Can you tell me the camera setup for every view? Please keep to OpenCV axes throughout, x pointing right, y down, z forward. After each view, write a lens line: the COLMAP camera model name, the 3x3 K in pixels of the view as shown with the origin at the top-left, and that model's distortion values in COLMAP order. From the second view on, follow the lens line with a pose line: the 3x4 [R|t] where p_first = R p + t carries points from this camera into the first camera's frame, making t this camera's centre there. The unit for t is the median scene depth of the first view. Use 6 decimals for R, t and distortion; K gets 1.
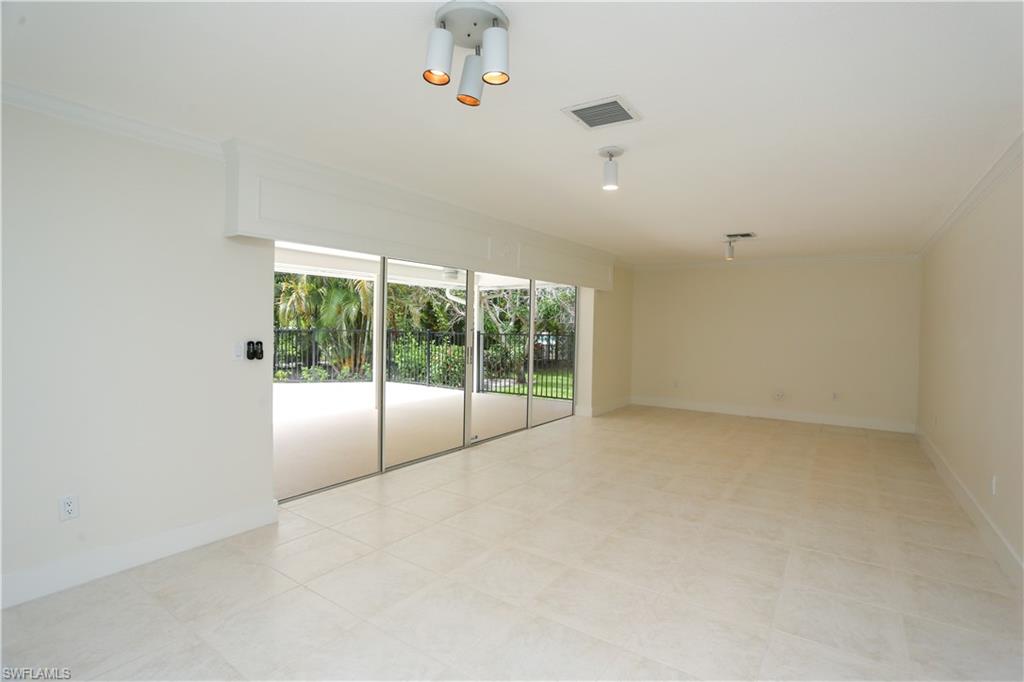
lens RADIAL K [[498.2, 0, 517.1], [0, 498.2, 328.6], [0, 0, 1]] dist [-0.077044, 0.048790]
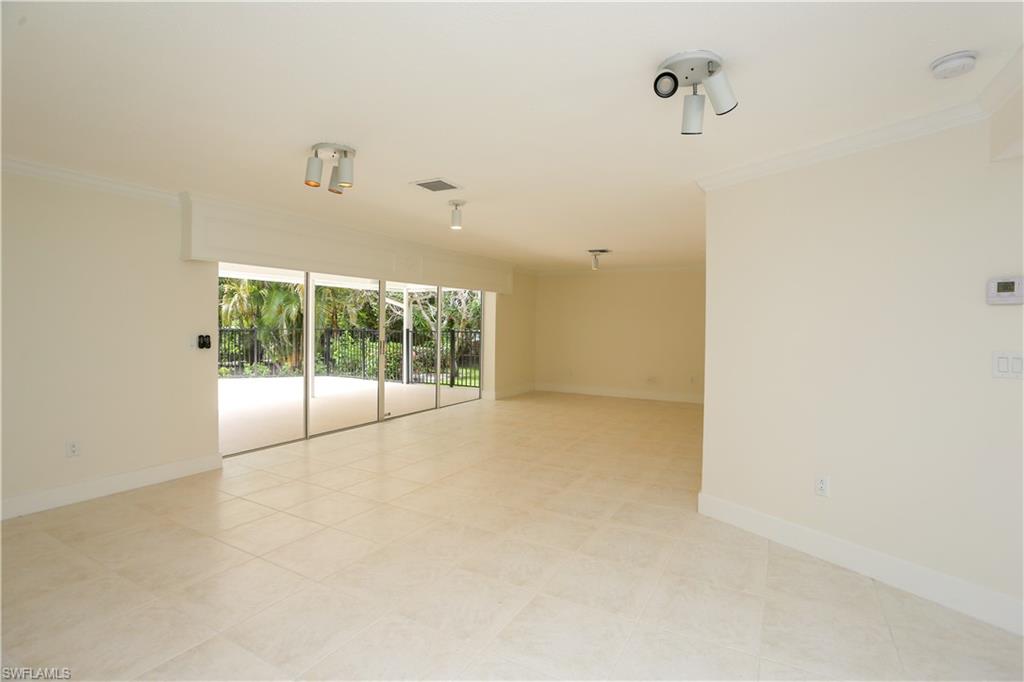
lens RADIAL K [[498.2, 0, 517.1], [0, 498.2, 328.6], [0, 0, 1]] dist [-0.077044, 0.048790]
pose [[0.995610, -0.006352, 0.093381, 0.056494], [0.006091, 0.999977, 0.003079, 0.002259], [-0.093399, -0.002496, 0.995626, -0.118007]]
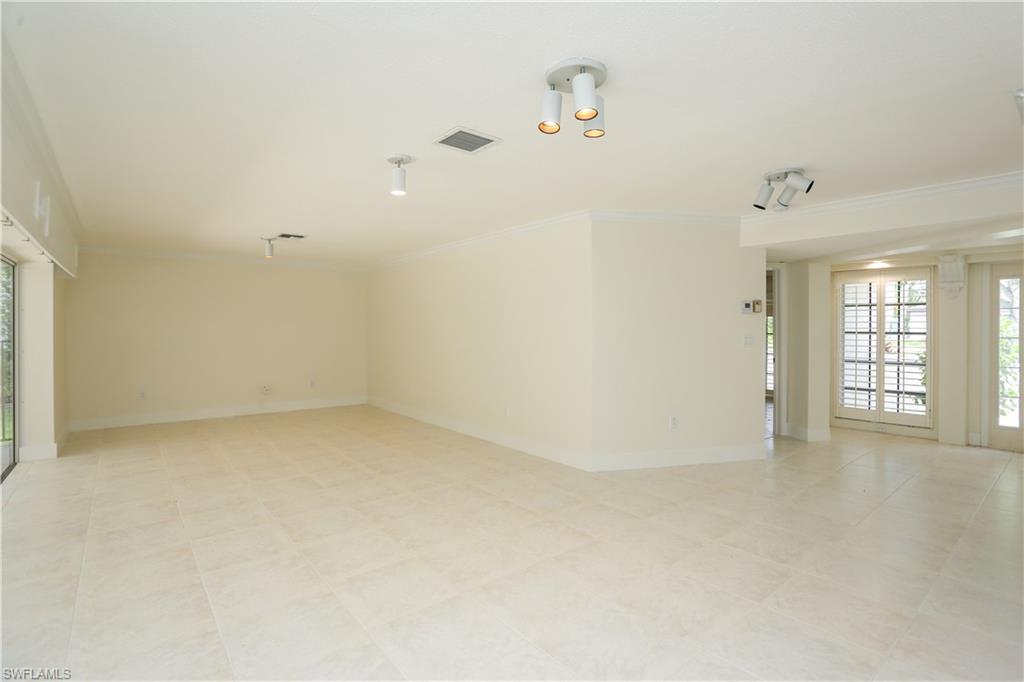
lens RADIAL K [[492.5, 0, 506.9], [0, 492.5, 342.7], [0, 0, 1]] dist [-0.000192, -0.000050]
pose [[0.309539, -0.046143, 0.949767, -0.184279], [0.013310, 0.998934, 0.044194, -0.002461], [-0.950794, -0.001038, 0.309823, 0.114095]]
